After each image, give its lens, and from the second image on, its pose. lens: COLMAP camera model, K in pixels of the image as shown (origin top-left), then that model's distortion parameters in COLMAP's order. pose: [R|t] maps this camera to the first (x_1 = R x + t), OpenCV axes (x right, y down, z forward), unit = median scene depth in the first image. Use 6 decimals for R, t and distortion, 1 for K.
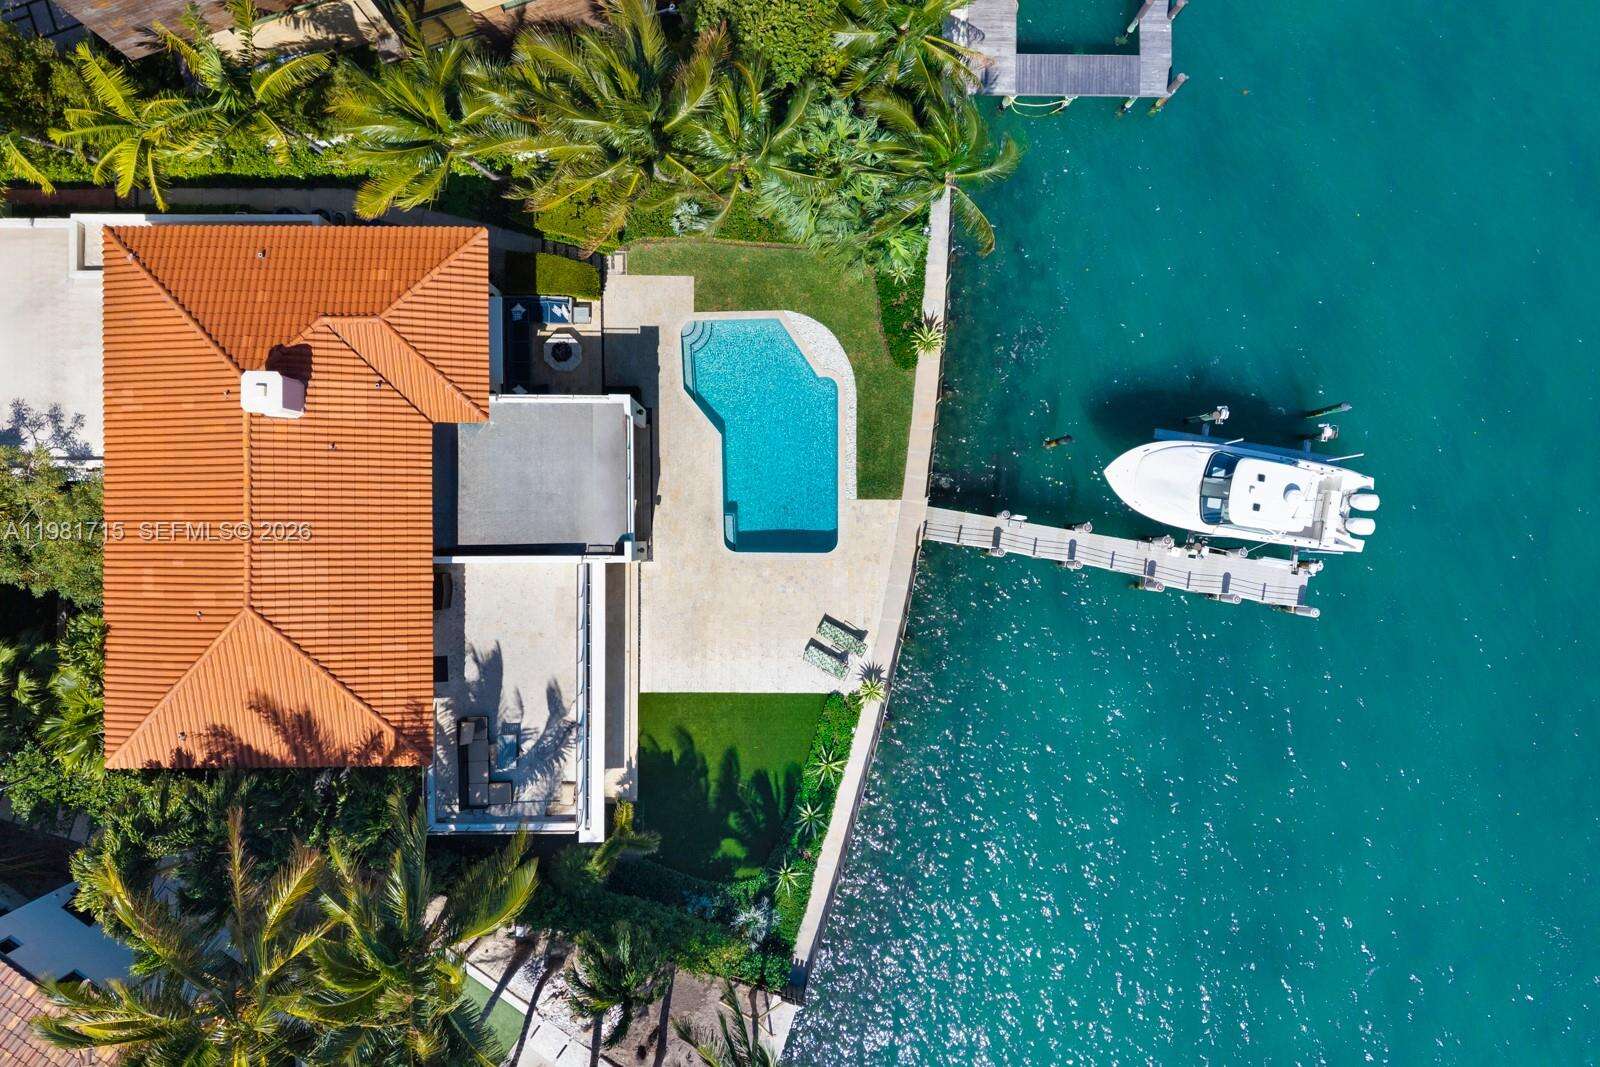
lens RADIAL K [[1094.2, 0, 788.7], [0, 1094.2, 512.1], [0, 0, 1]] dist [0.030818, -0.001228]
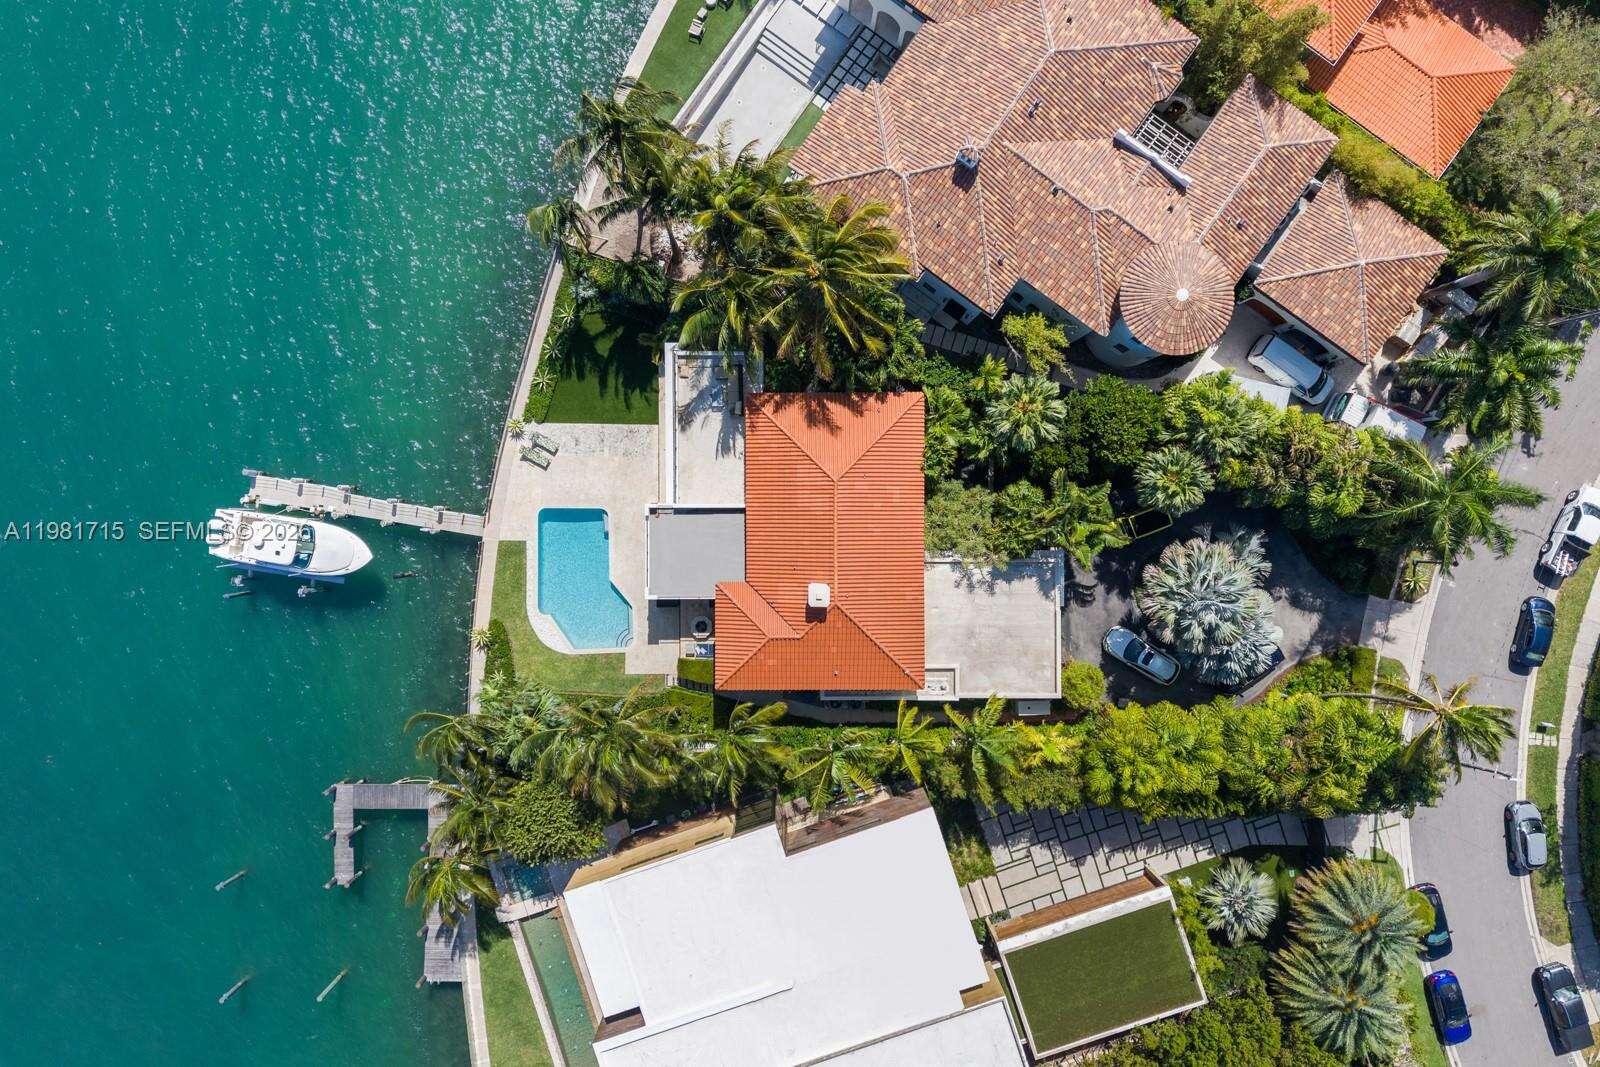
lens RADIAL K [[1094.2, 0, 788.7], [0, 1094.2, 512.1], [0, 0, 1]] dist [0.030818, -0.001228]
pose [[-0.999446, 0.000402, -0.033275, -0.283401], [-0.000471, -0.999998, 0.002072, 0.027293], [-0.033274, 0.002086, 0.999444, -0.683003]]
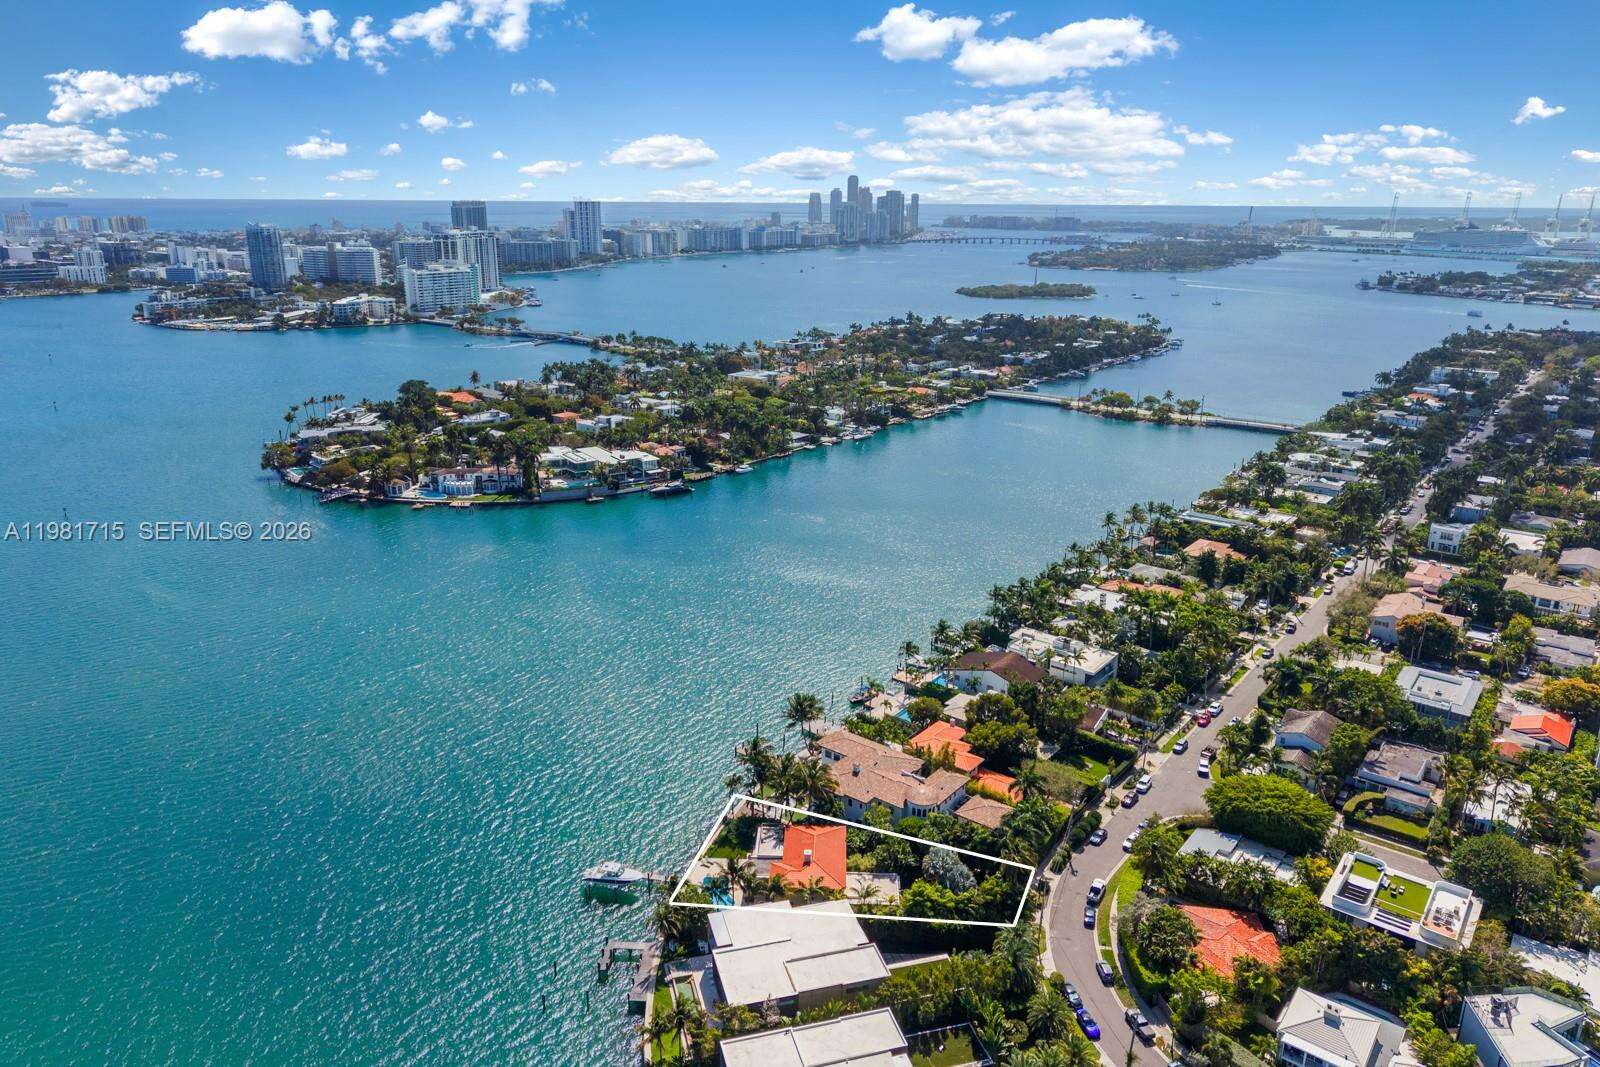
lens RADIAL K [[1085.9, 0, 800.0], [0, 1085.9, 533.5], [0, 0, 1]] dist [-0.002641, -0.000855]
pose [[-0.998611, -0.037917, 0.036588, -0.452789], [0.045850, -0.283147, 0.957980, -3.809639], [-0.025964, 0.958327, 0.284492, -1.611833]]
